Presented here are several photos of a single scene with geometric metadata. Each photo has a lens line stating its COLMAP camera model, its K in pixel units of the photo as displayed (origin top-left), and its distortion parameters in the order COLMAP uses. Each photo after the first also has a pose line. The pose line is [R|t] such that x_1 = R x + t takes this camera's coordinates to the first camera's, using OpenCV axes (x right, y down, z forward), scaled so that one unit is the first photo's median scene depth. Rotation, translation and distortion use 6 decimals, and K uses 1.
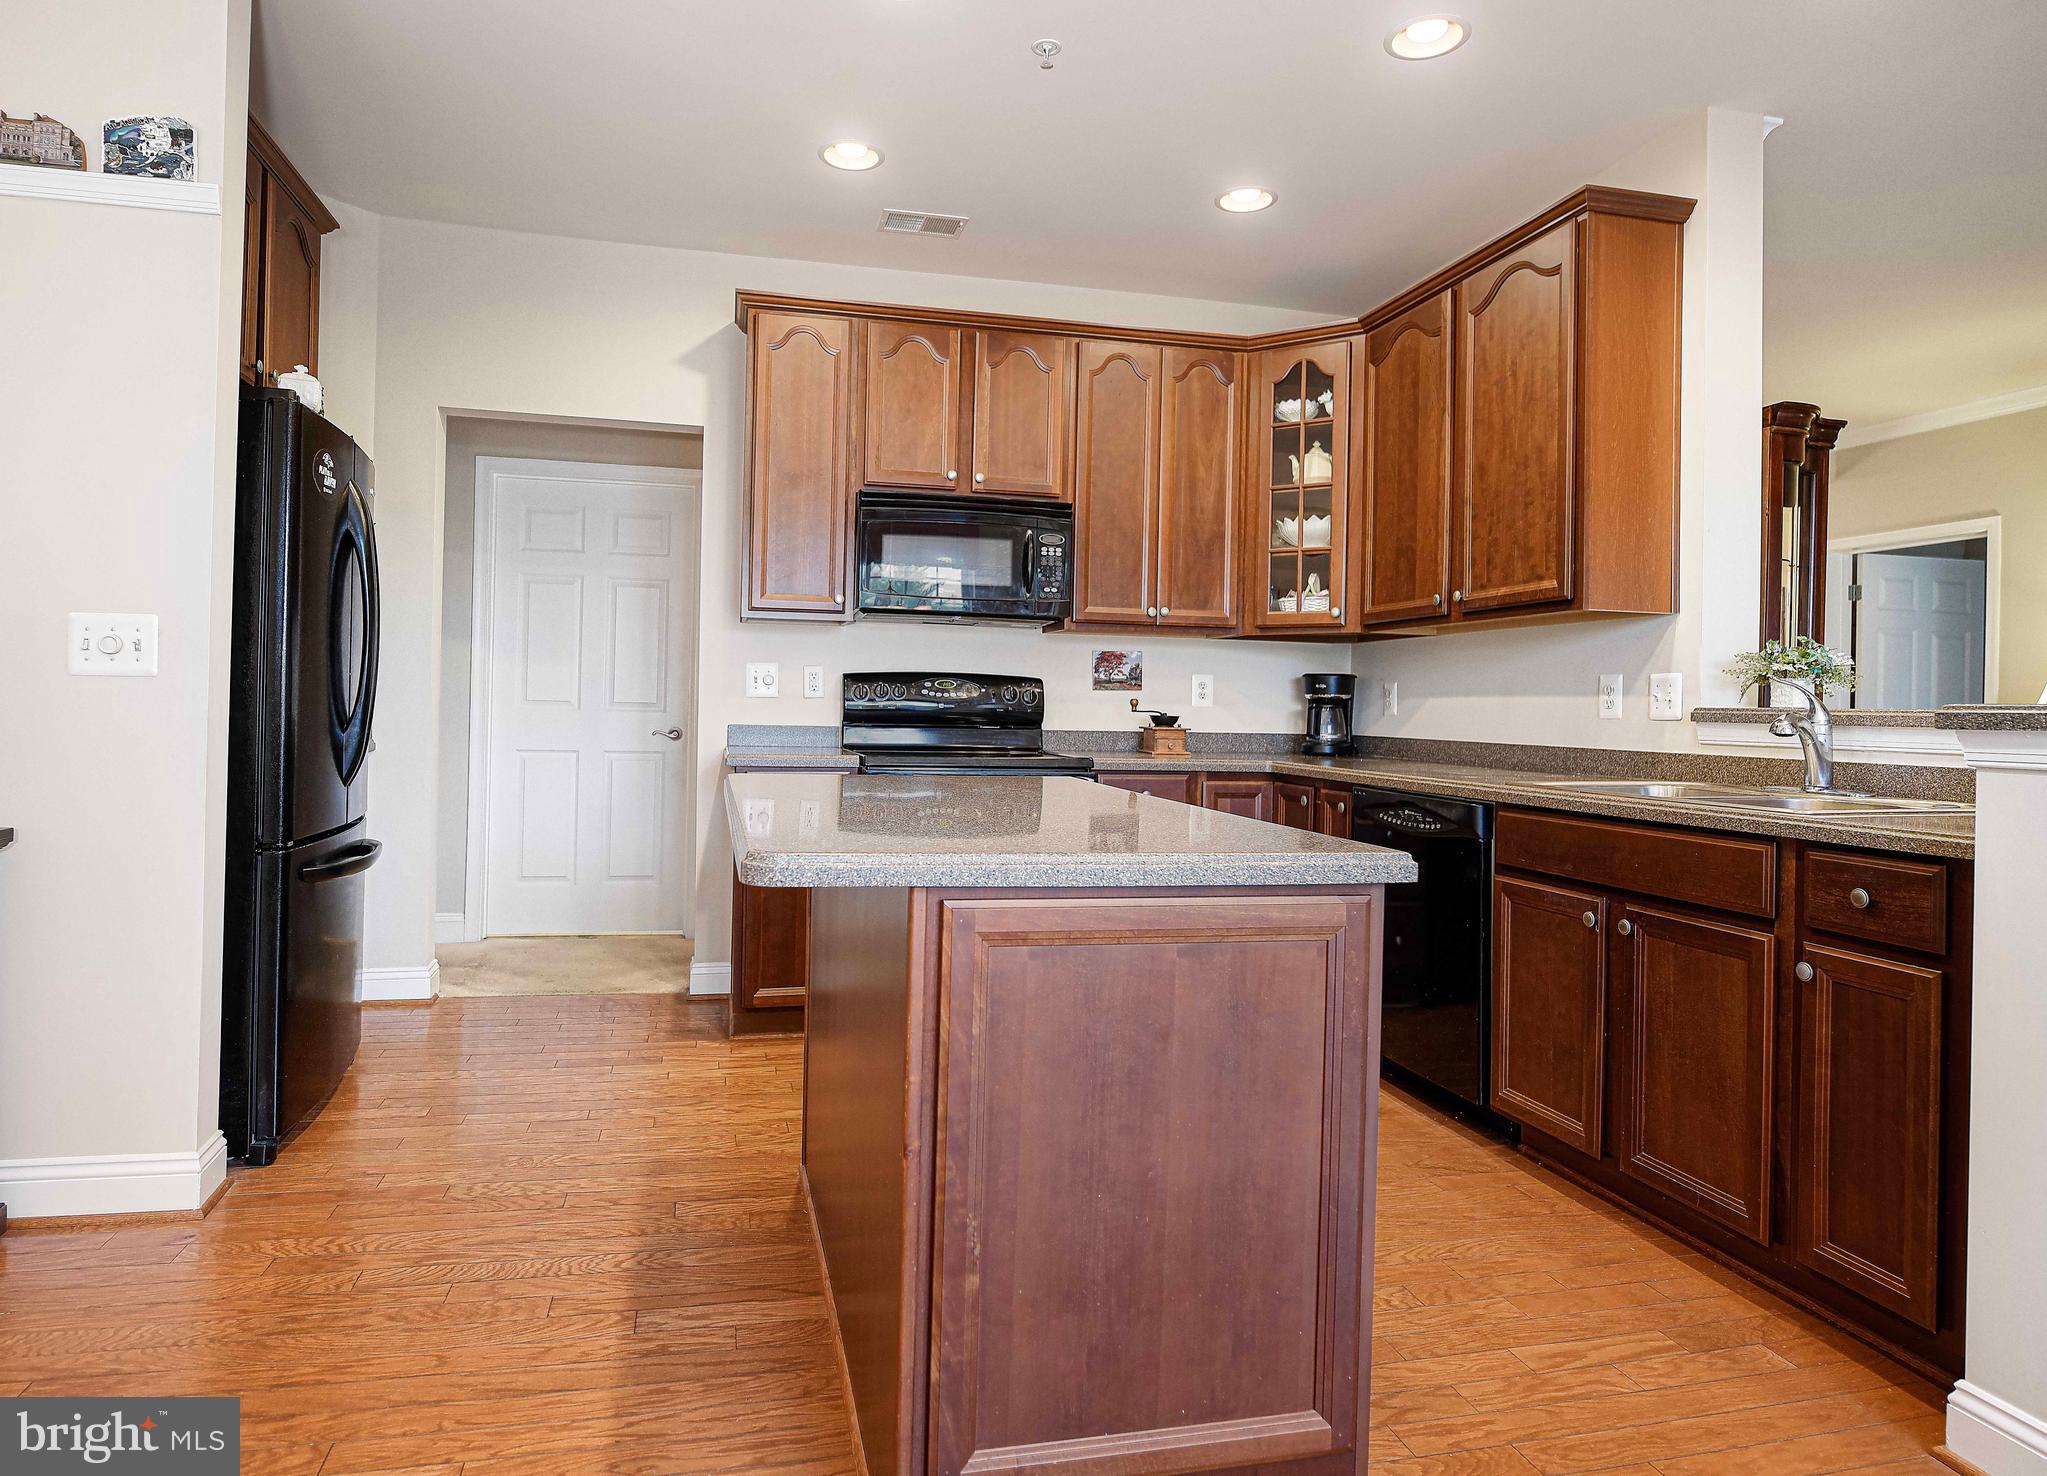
lens RADIAL K [[1179.9, 0, 971.0], [0, 1179.9, 700.6], [0, 0, 1]] dist [-0.000293, -0.000854]
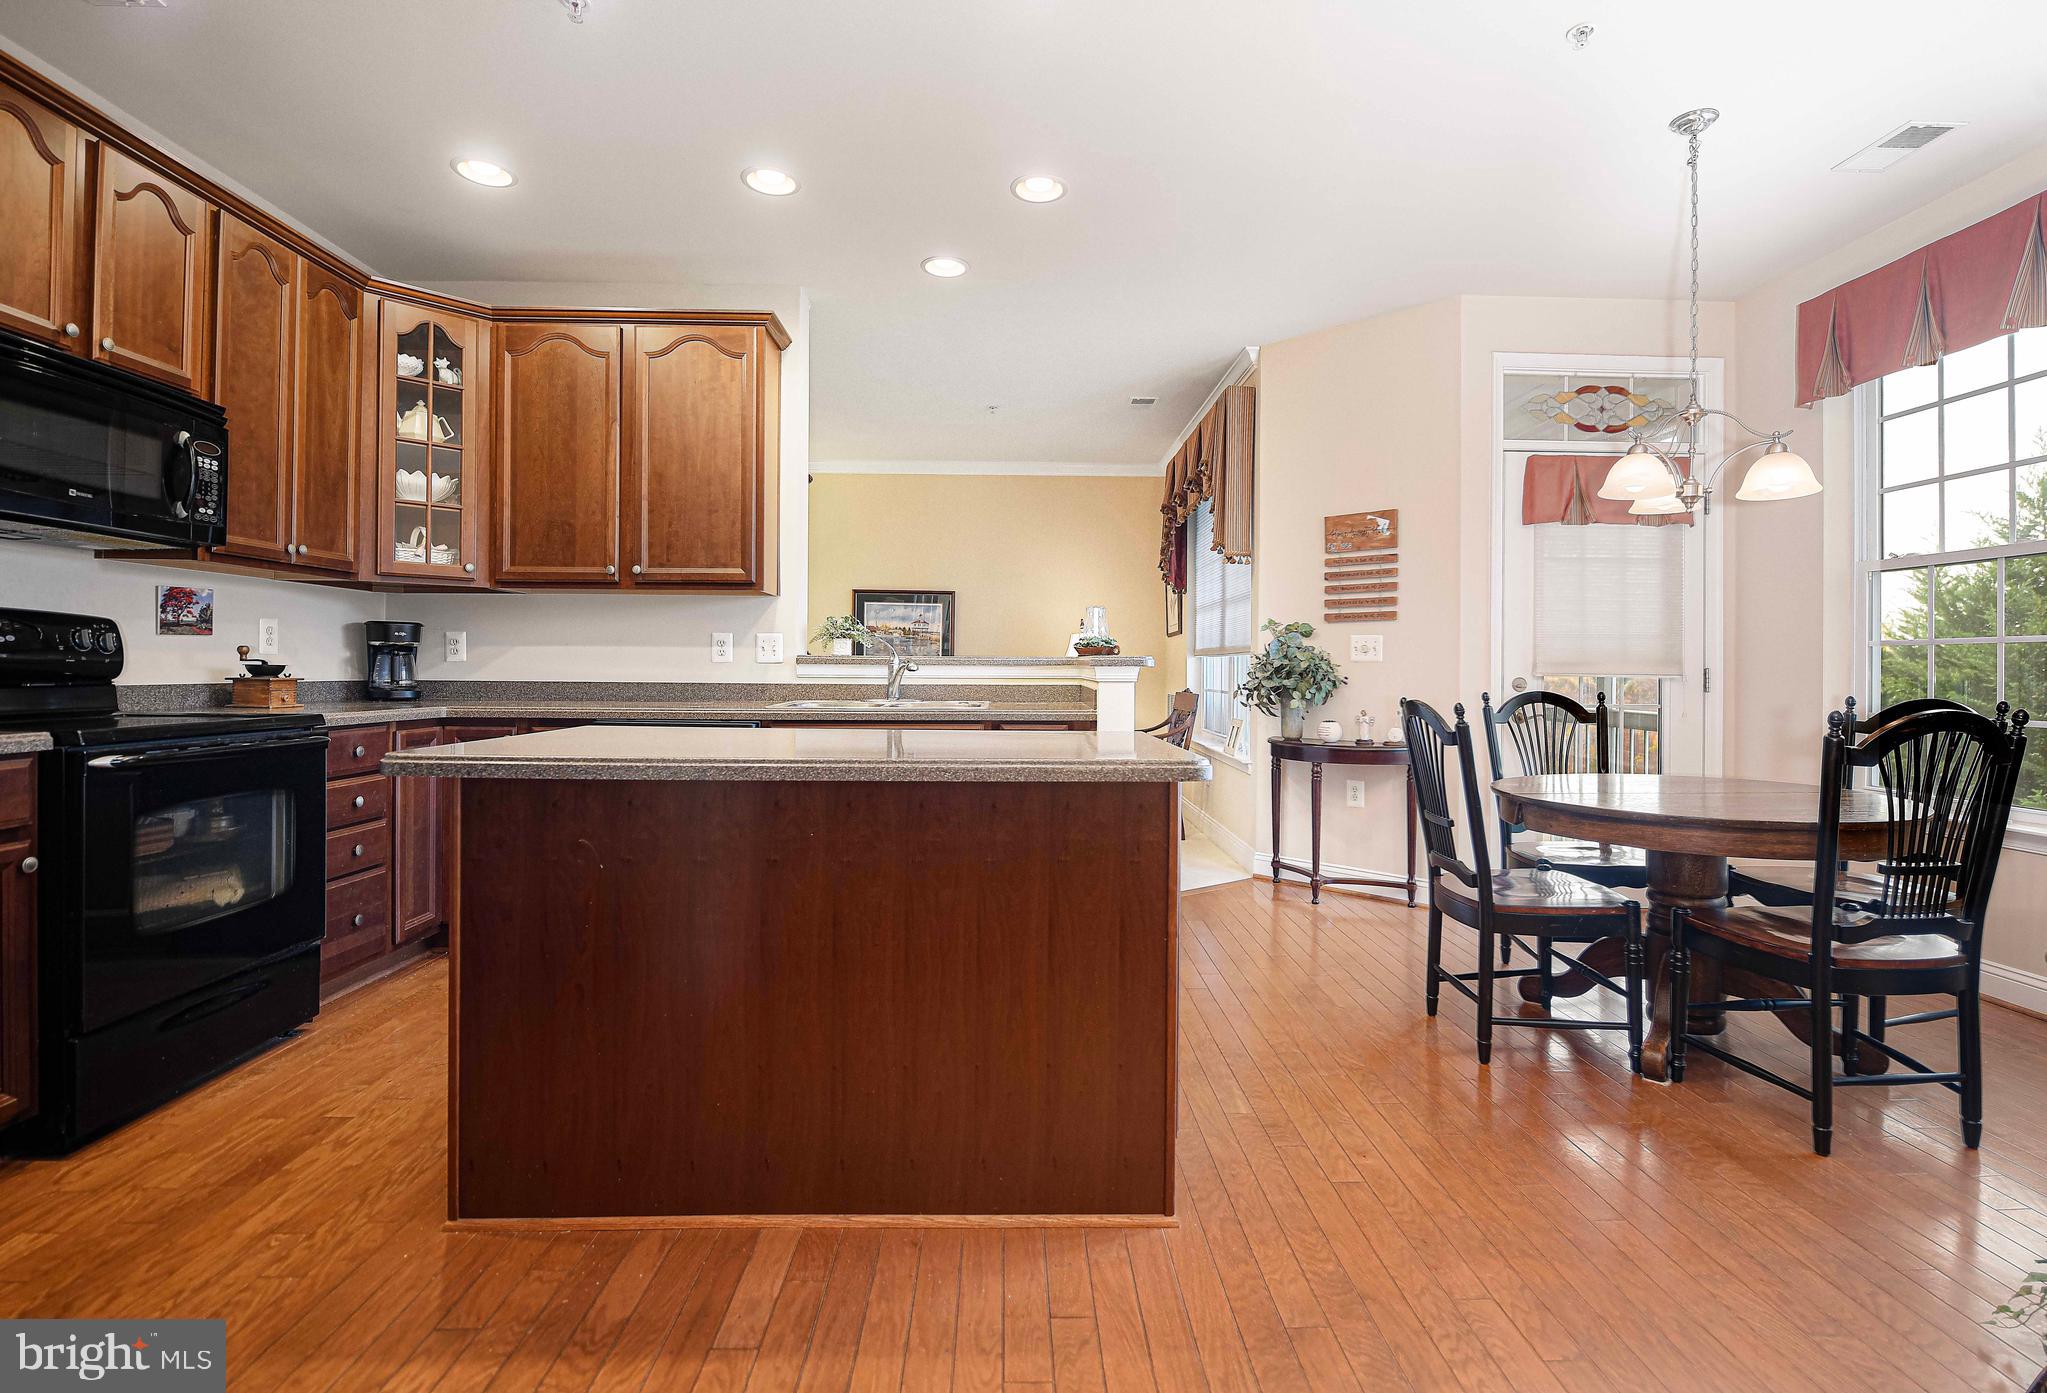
lens RADIAL K [[972.0, 0, 1027.3], [0, 972.0, 664.8], [0, 0, 1]] dist [0.001016, -0.000242]
pose [[0.194213, -0.015131, 0.980843, -0.487942], [-0.008531, 0.999817, 0.017113, -0.005006], [-0.980922, -0.011691, 0.194048, 0.326538]]
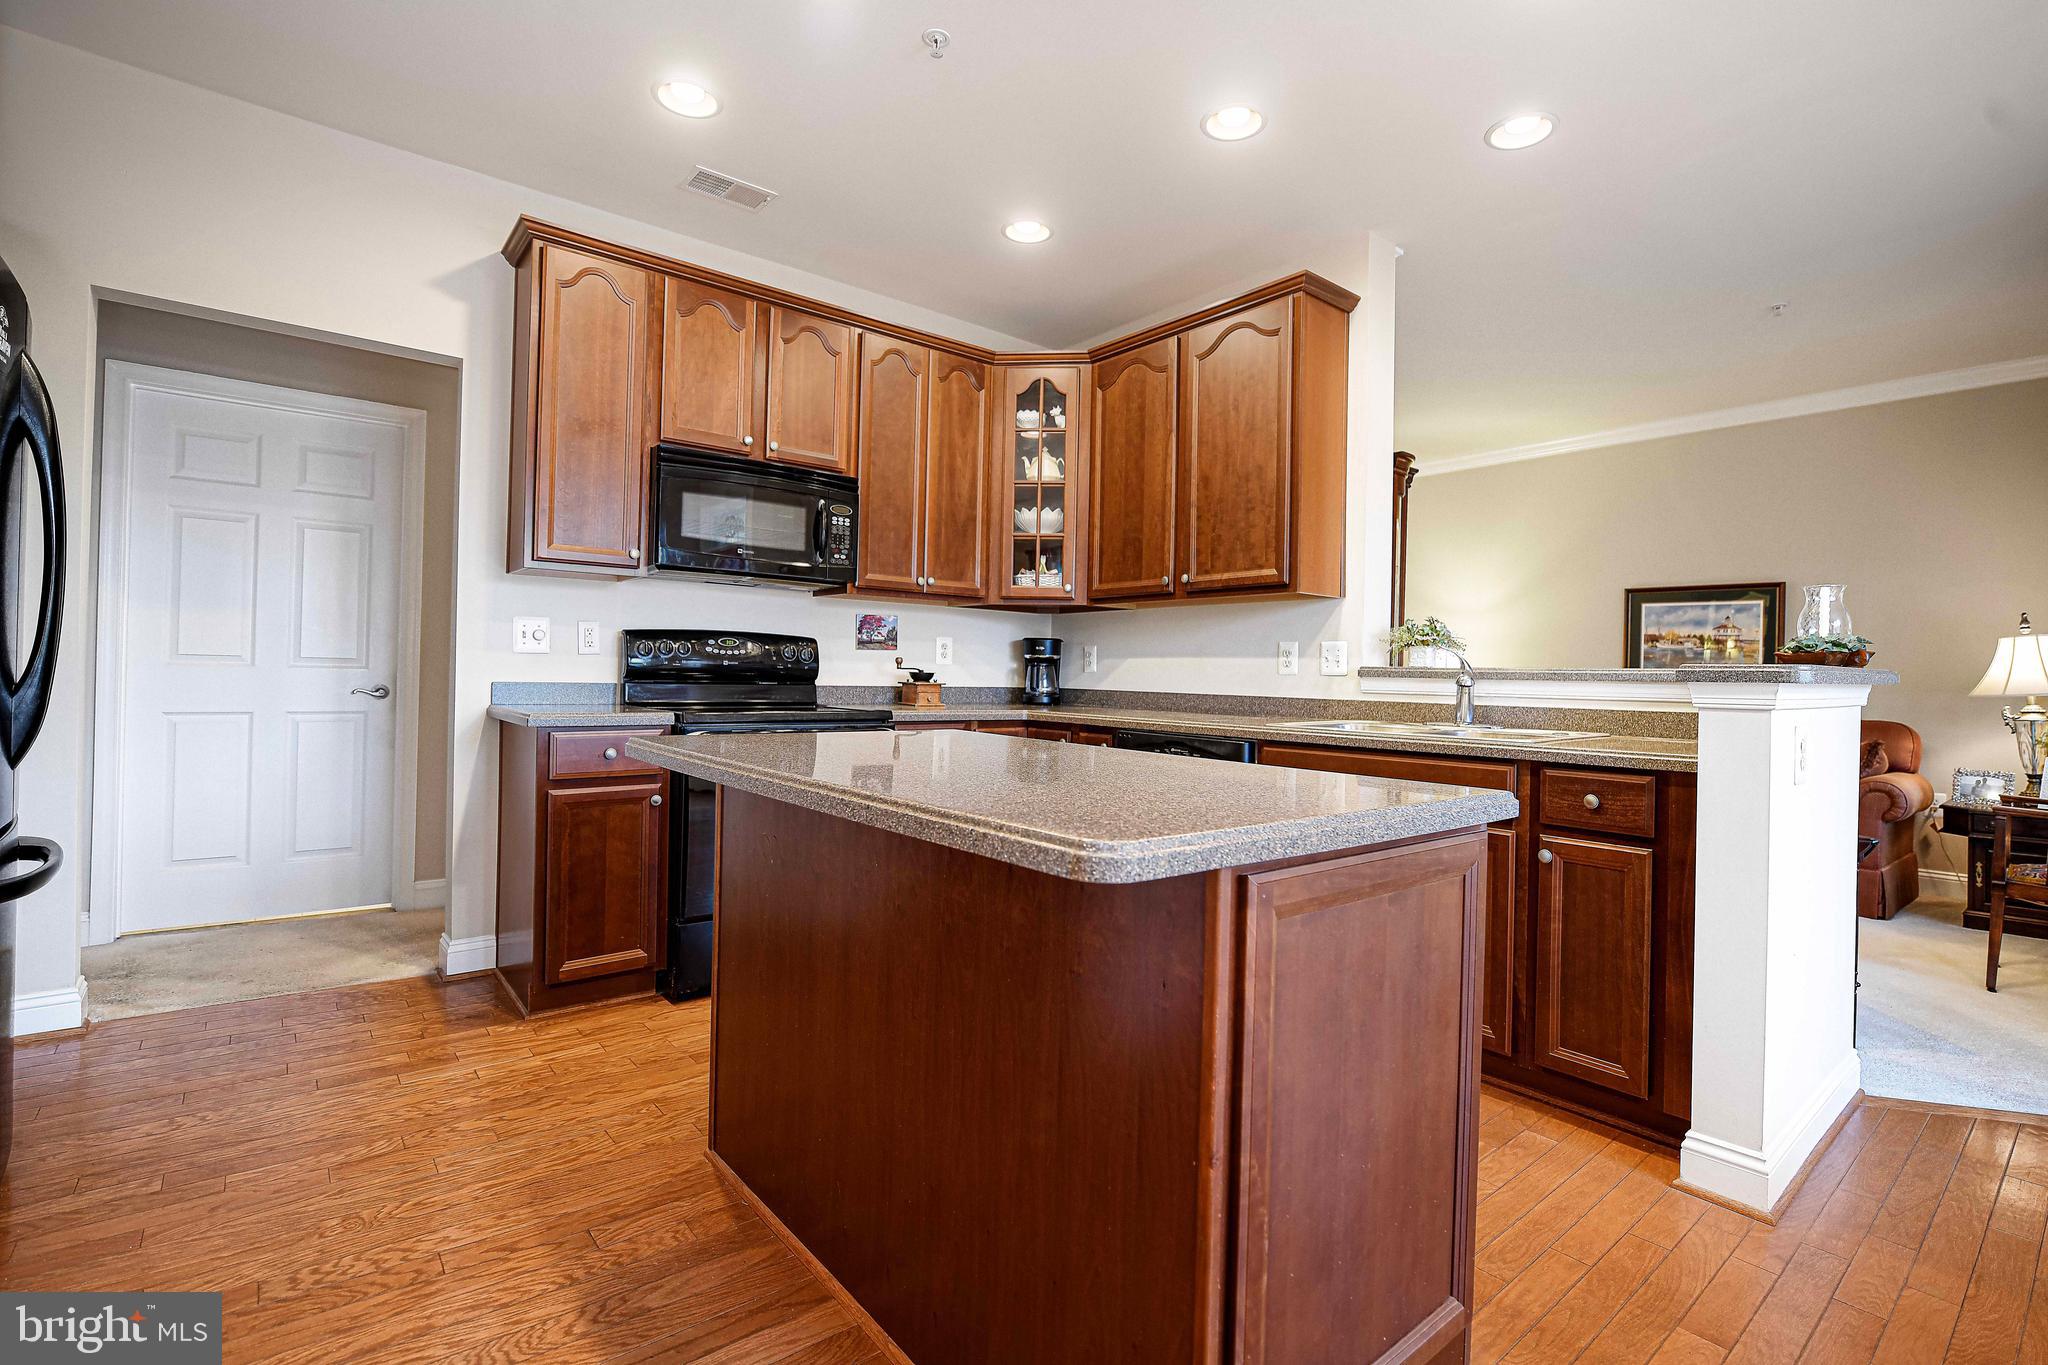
lens RADIAL K [[942.7, 0, 1034.8], [0, 942.7, 669.3], [0, 0, 1]] dist [-0.007536, -0.001327]
pose [[0.890162, 0.001430, 0.455642, -0.171721], [-0.005896, 0.999947, 0.008381, 0.001723], [-0.455606, -0.010147, 0.890124, 0.148124]]
